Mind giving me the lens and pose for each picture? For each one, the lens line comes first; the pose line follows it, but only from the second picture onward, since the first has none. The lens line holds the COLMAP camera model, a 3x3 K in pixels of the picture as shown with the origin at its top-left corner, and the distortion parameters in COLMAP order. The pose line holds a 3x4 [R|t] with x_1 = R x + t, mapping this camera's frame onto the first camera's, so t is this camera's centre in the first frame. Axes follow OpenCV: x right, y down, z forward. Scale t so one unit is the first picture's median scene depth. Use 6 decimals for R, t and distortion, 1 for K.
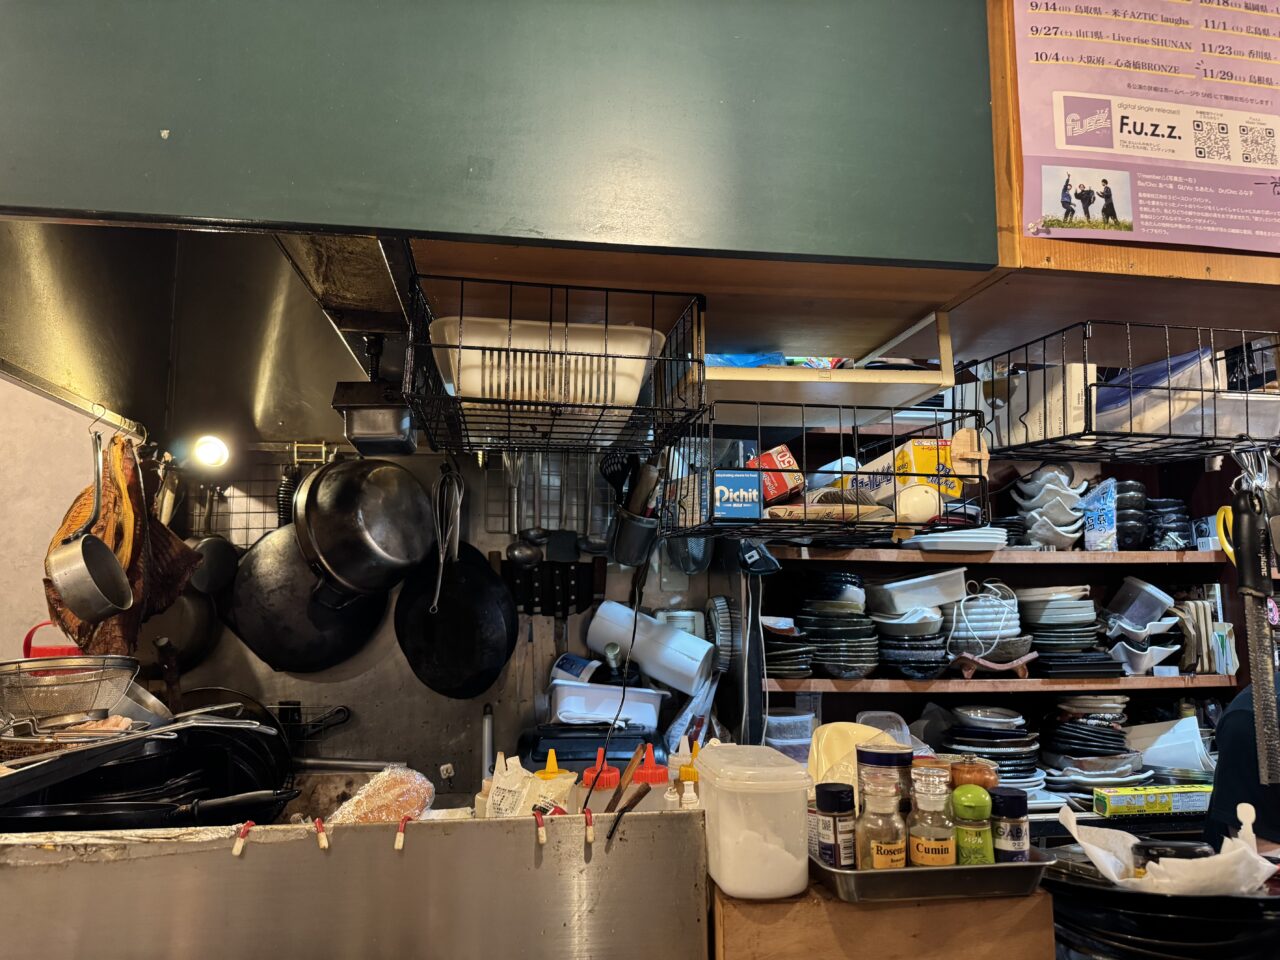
lens RADIAL K [[919.6, 0, 640.0], [0, 919.6, 480.0], [0, 0, 1]] dist [0.003579, -0.001682]
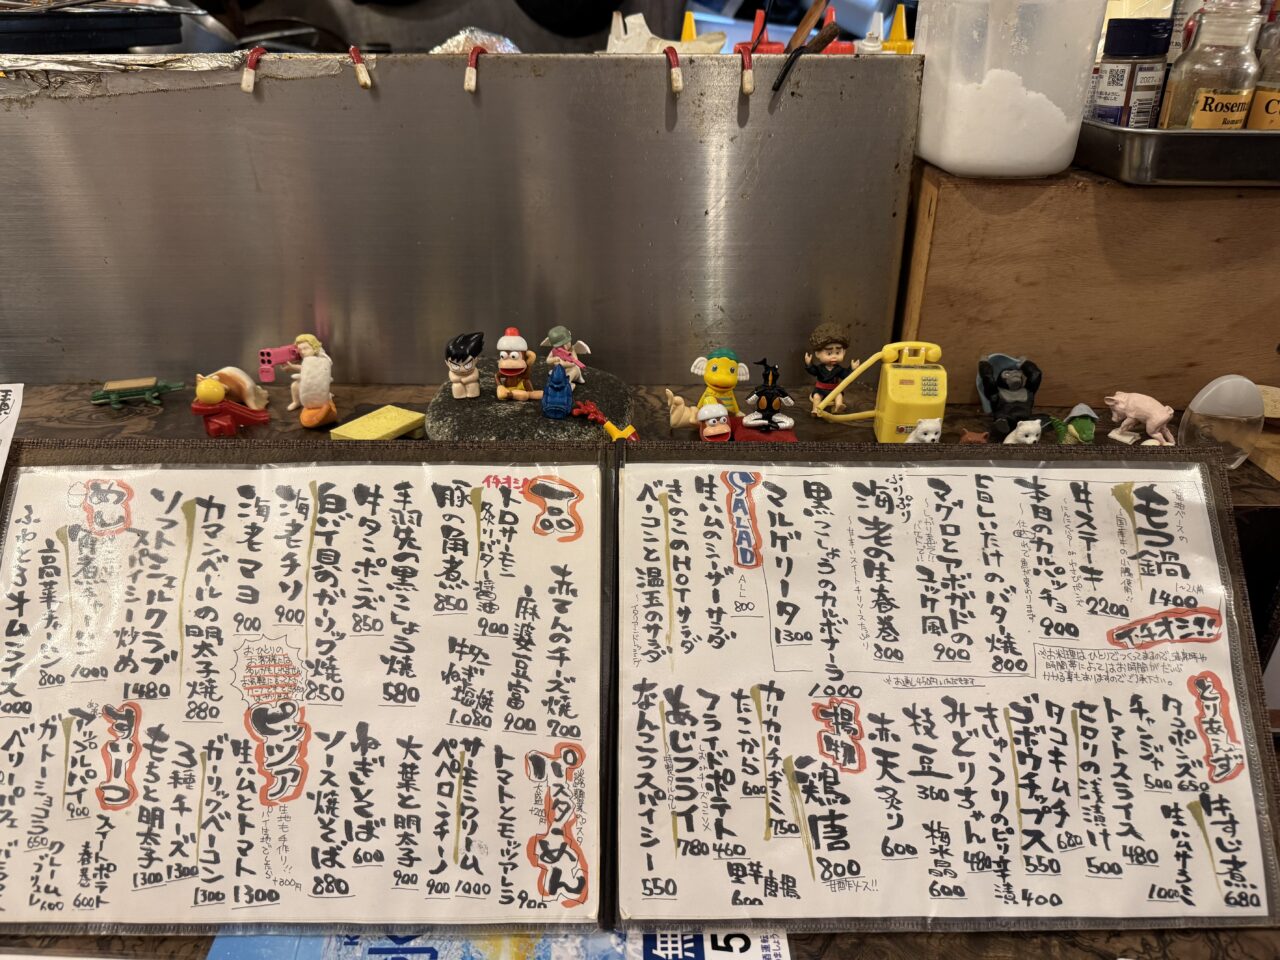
lens RADIAL K [[1003.3, 0, 640.0], [0, 1003.3, 480.0], [0, 0, 1]] dist [0.144615, -0.192207]
pose [[0.990840, 0.063731, -0.119059, -0.025467], [0.016179, 0.819261, 0.573192, 0.198391], [0.134070, -0.569868, 0.810726, 0.223432]]
